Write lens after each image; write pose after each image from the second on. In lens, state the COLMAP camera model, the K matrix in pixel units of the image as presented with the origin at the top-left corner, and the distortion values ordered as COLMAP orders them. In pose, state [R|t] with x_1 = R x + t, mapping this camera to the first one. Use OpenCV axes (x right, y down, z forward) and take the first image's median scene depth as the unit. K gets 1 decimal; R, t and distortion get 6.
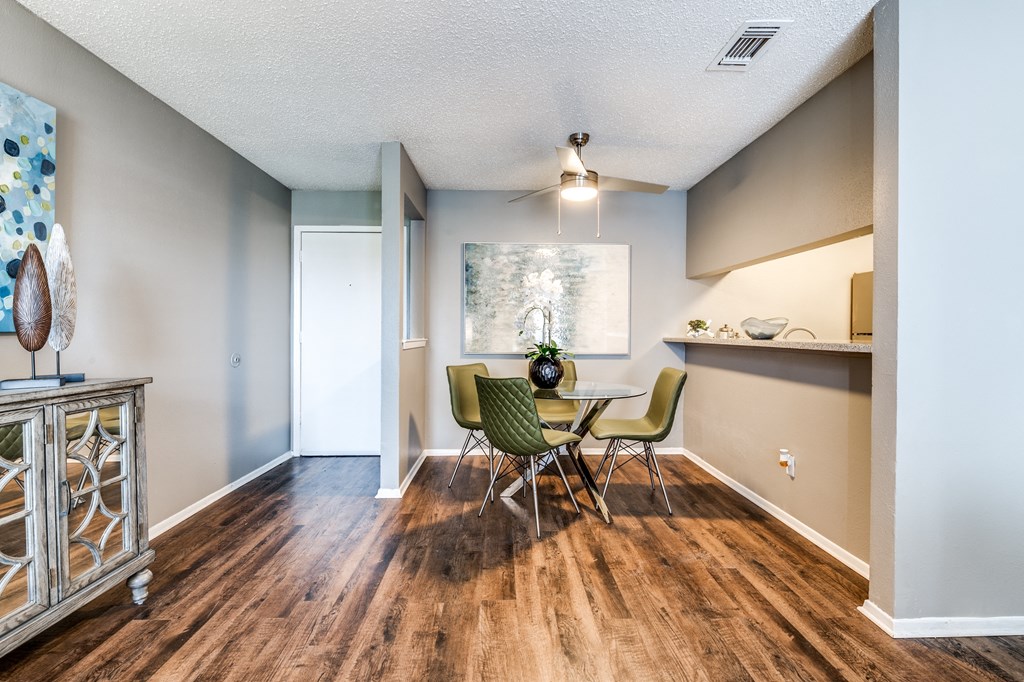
lens RADIAL K [[454.6, 0, 514.5], [0, 454.6, 338.4], [0, 0, 1]] dist [-0.001467, -0.000924]
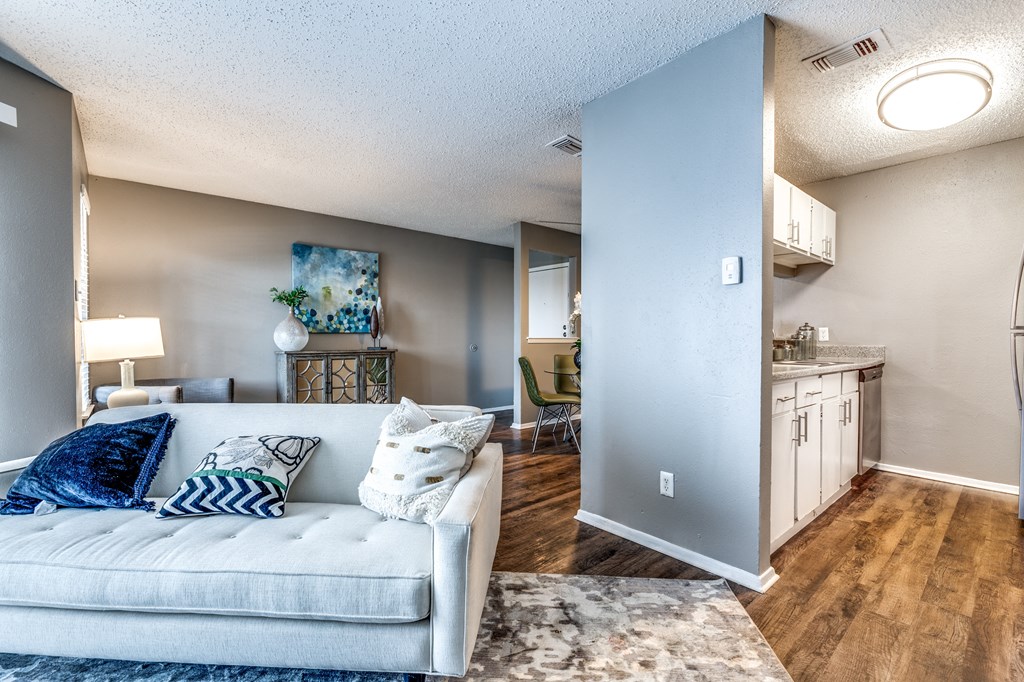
lens RADIAL K [[454.6, 0, 514.5], [0, 454.6, 338.4], [0, 0, 1]] dist [-0.001467, -0.000924]
pose [[0.647049, 0.003895, -0.762438, 1.779181], [-0.006108, 0.999981, -0.000075, 0.019018], [0.762424, 0.004706, 0.647061, -0.195955]]
